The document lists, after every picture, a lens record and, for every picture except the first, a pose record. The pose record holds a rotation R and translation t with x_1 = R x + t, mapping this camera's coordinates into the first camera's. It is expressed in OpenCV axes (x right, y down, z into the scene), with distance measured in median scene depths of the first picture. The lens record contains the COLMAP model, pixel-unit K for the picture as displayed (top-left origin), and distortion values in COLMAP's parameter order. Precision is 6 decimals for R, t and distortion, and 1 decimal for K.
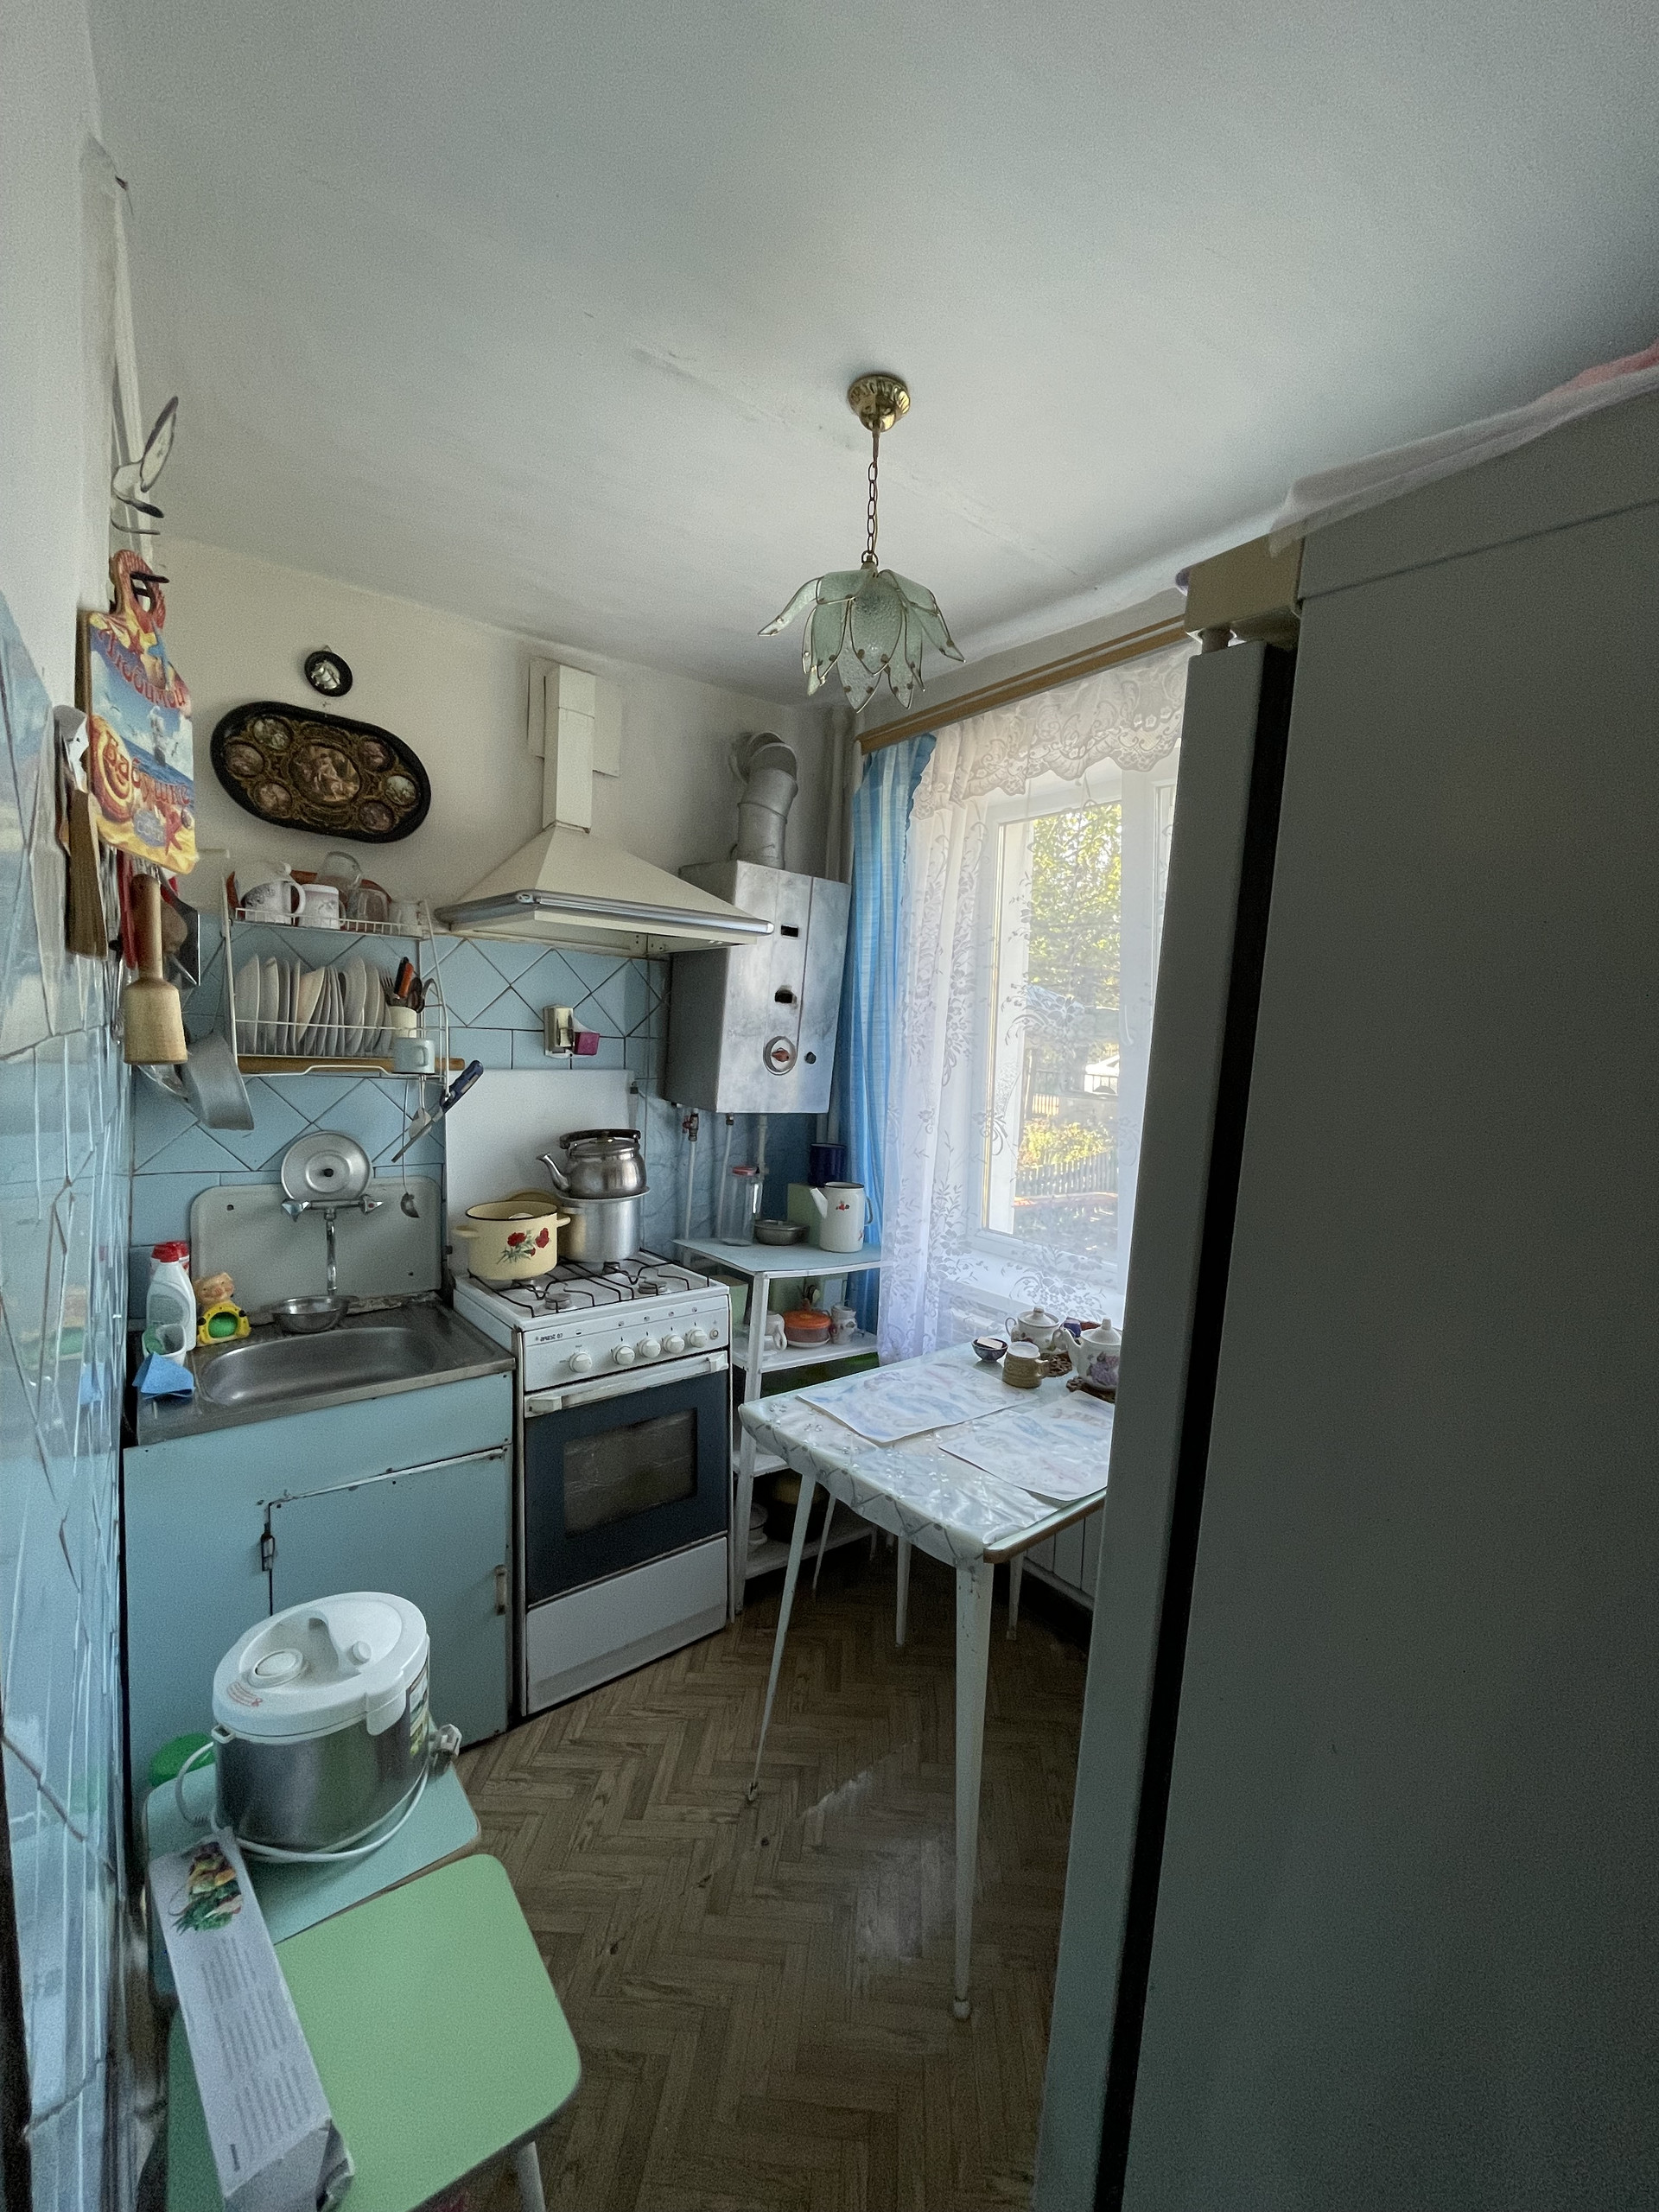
lens RADIAL K [[895.2, 0, 828.6], [0, 895.2, 1110.4], [0, 0, 1]] dist [-0.000922, -0.000455]
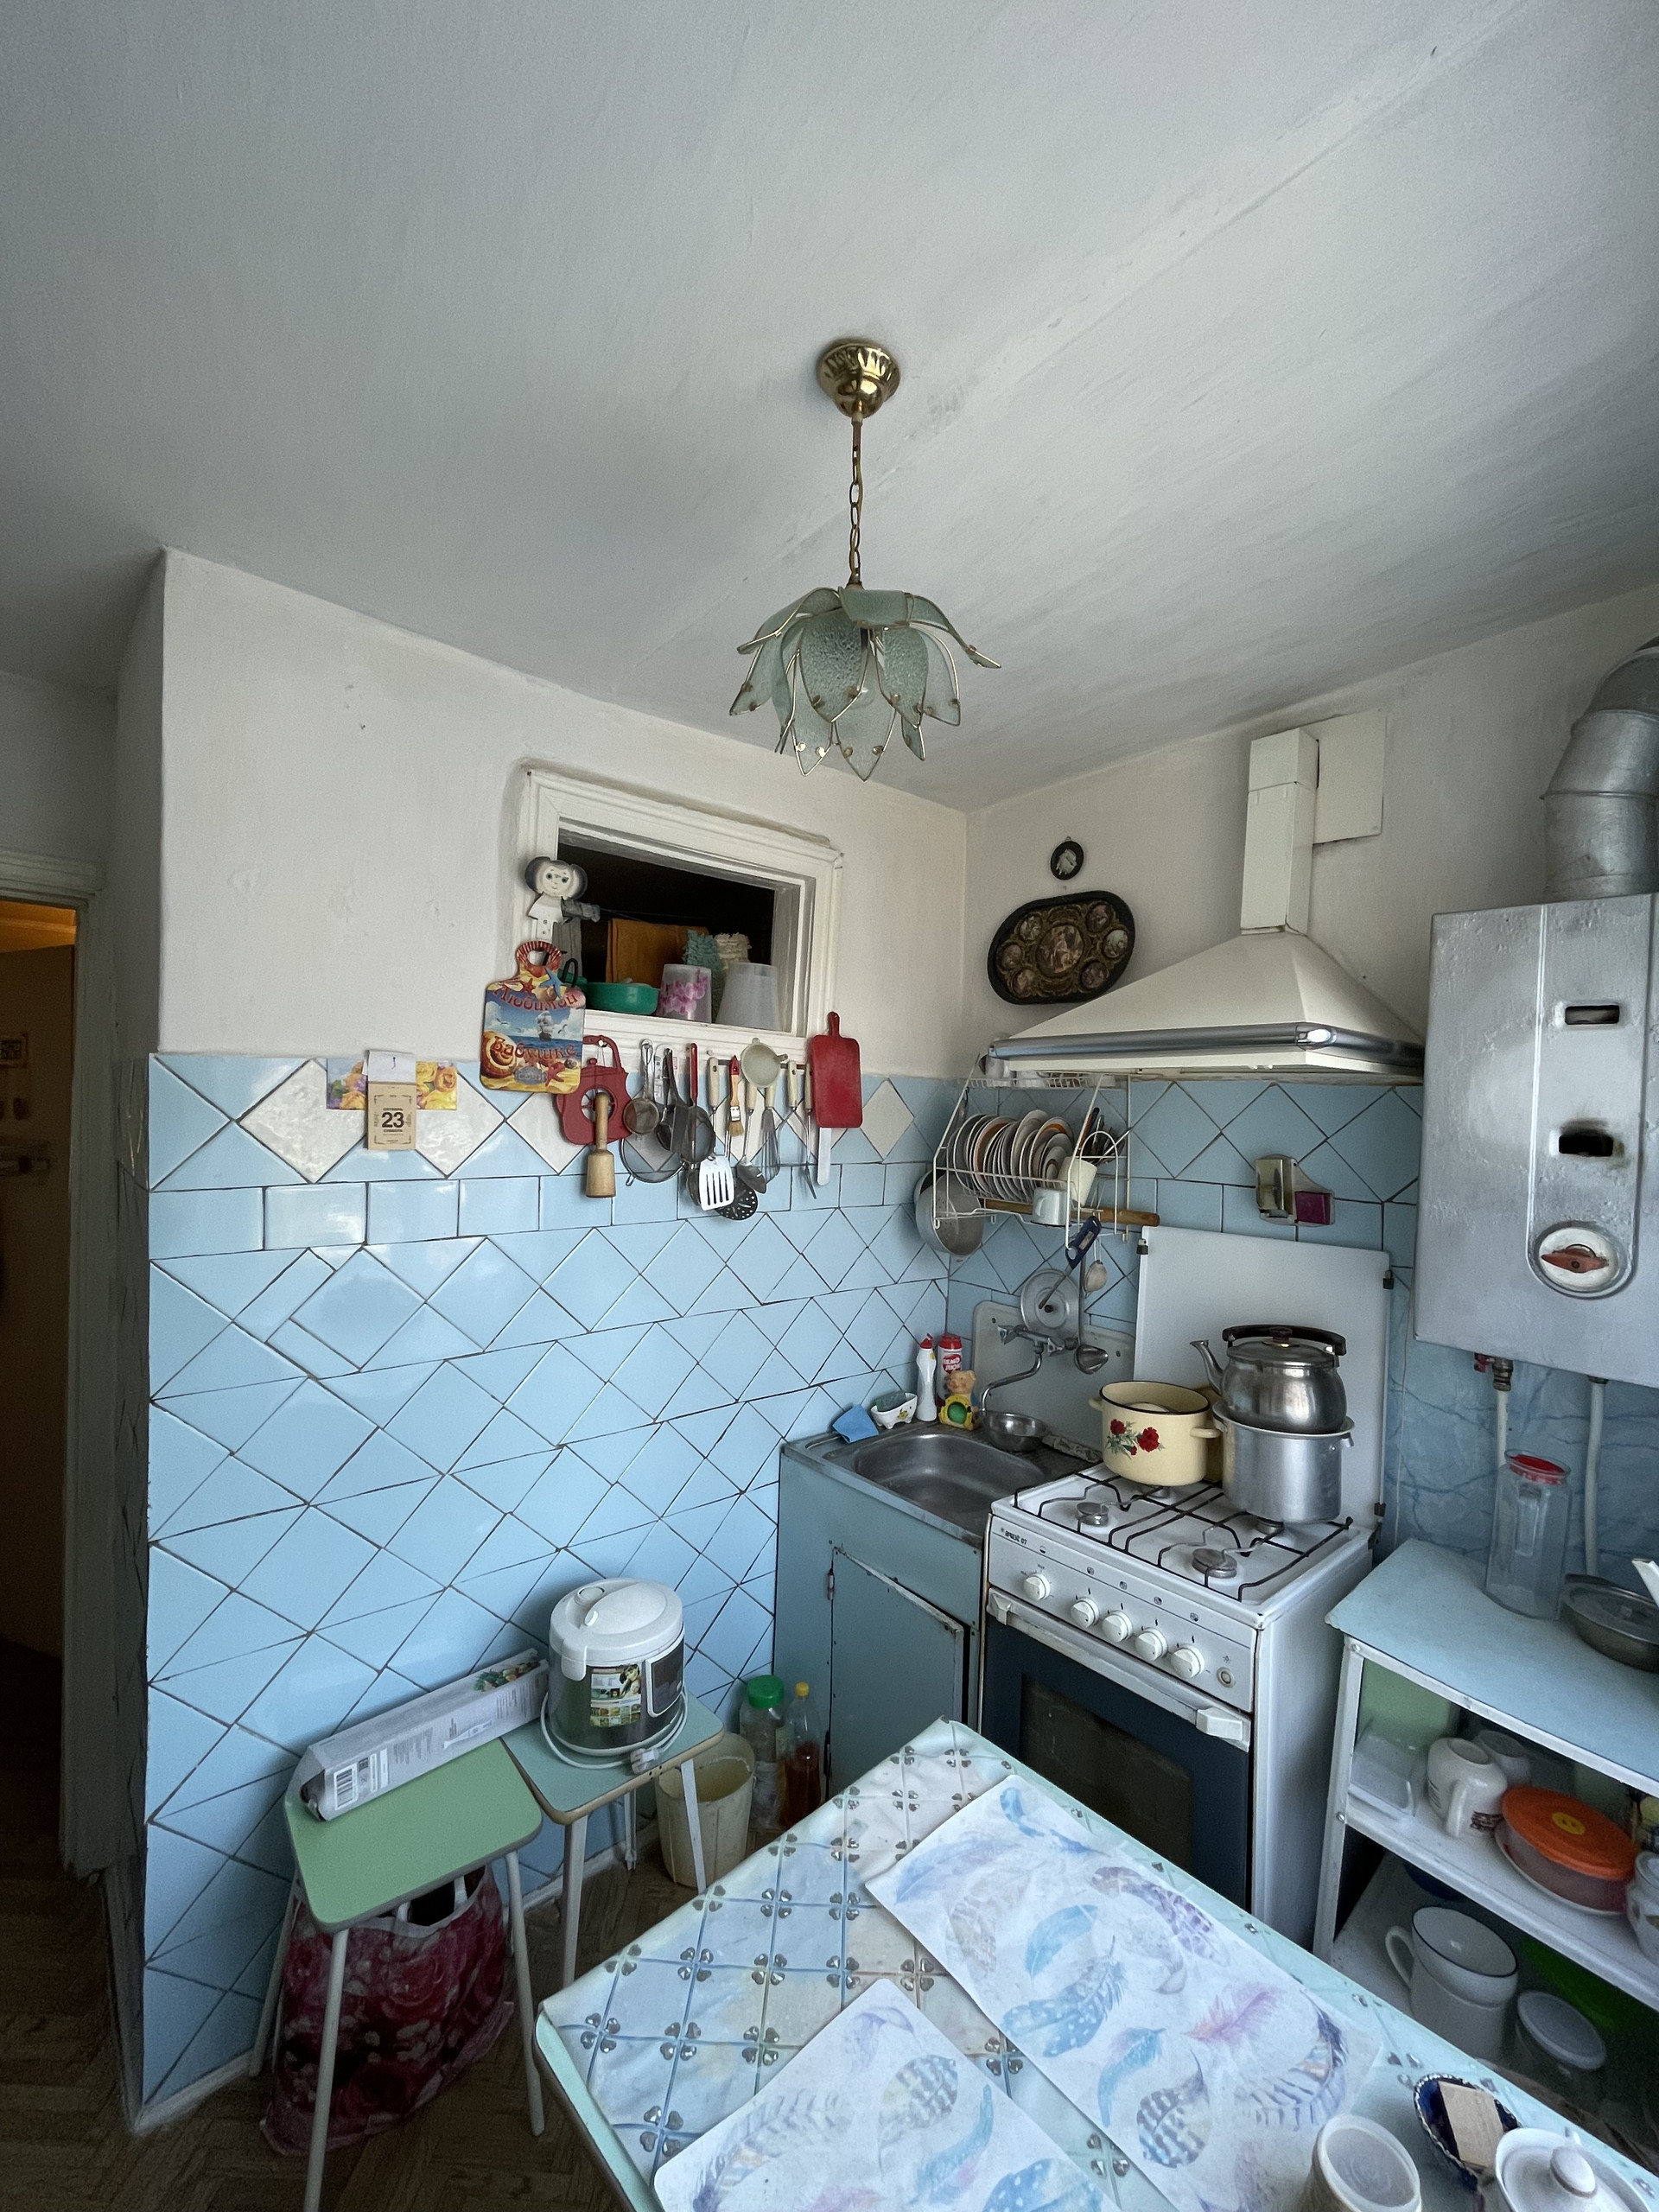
lens RADIAL K [[895.2, 0, 828.6], [0, 895.2, 1110.4], [0, 0, 1]] dist [-0.000922, -0.000455]
pose [[0.057373, -0.036385, -0.997690, 0.503418], [-0.104031, 0.993677, -0.042222, -0.093673], [0.992918, 0.106213, 0.053225, 0.642853]]
